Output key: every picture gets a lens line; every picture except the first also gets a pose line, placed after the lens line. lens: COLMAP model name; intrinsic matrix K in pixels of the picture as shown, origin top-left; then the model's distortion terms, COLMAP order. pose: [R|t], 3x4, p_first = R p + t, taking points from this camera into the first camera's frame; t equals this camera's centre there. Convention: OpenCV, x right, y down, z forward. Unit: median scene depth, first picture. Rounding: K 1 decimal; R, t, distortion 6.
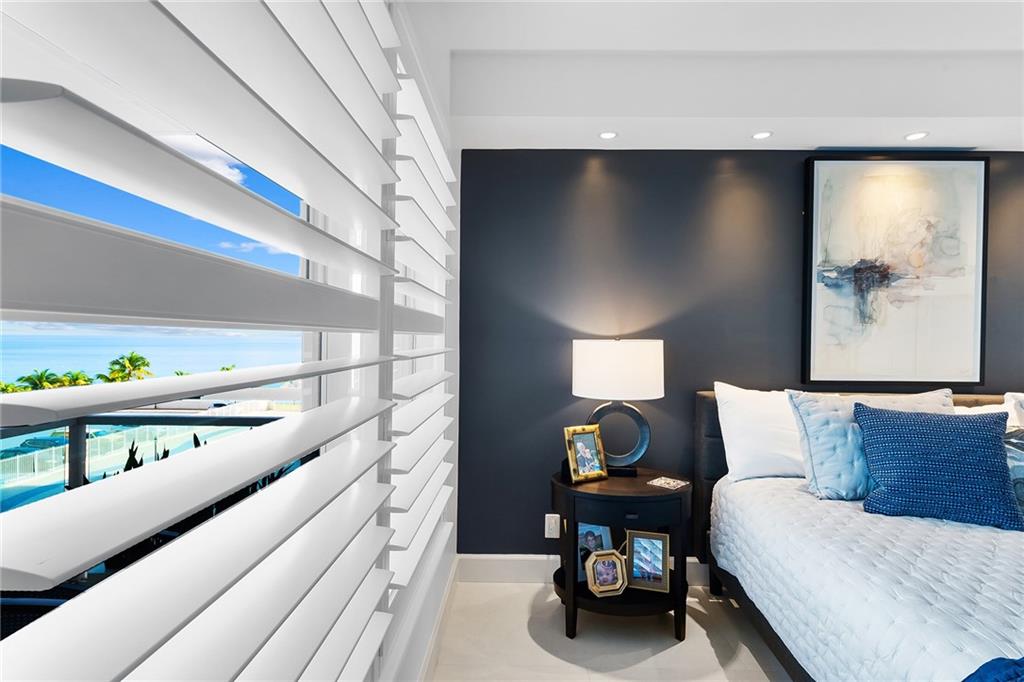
lens RADIAL K [[471.6, 0, 509.0], [0, 471.6, 341.2], [0, 0, 1]] dist [-0.004718, -0.000866]
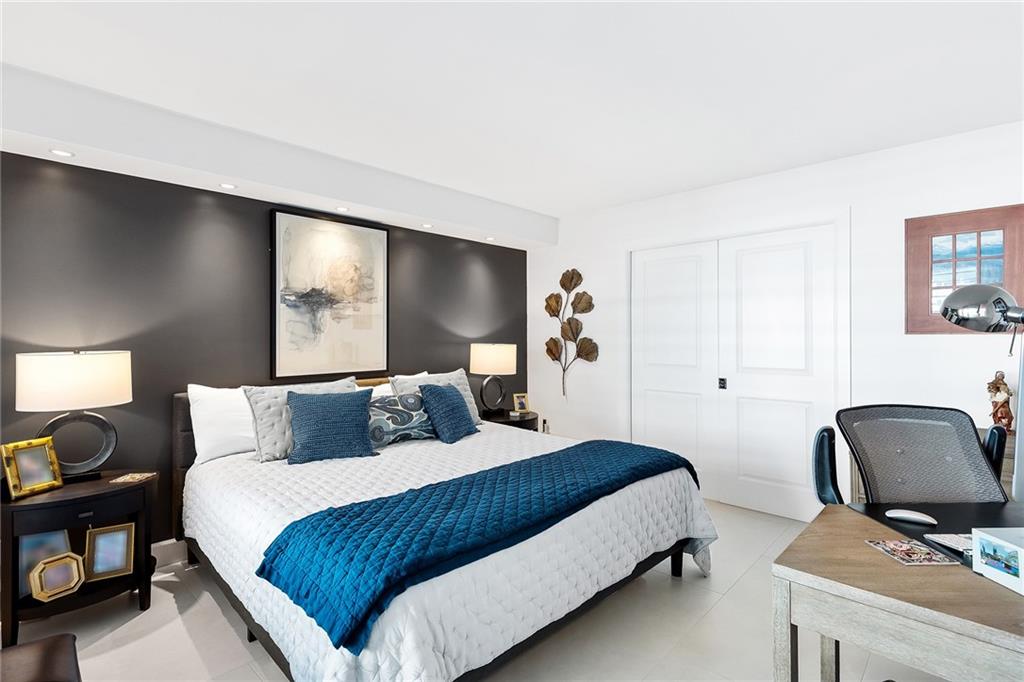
lens RADIAL K [[481.3, 0, 505.1], [0, 481.3, 335.0], [0, 0, 1]] dist [0.013011, -0.002613]
pose [[0.684923, -0.011139, 0.728530, 0.098852], [0.014486, 0.999894, 0.001669, -0.030123], [-0.728471, 0.009410, 0.685012, -0.438335]]
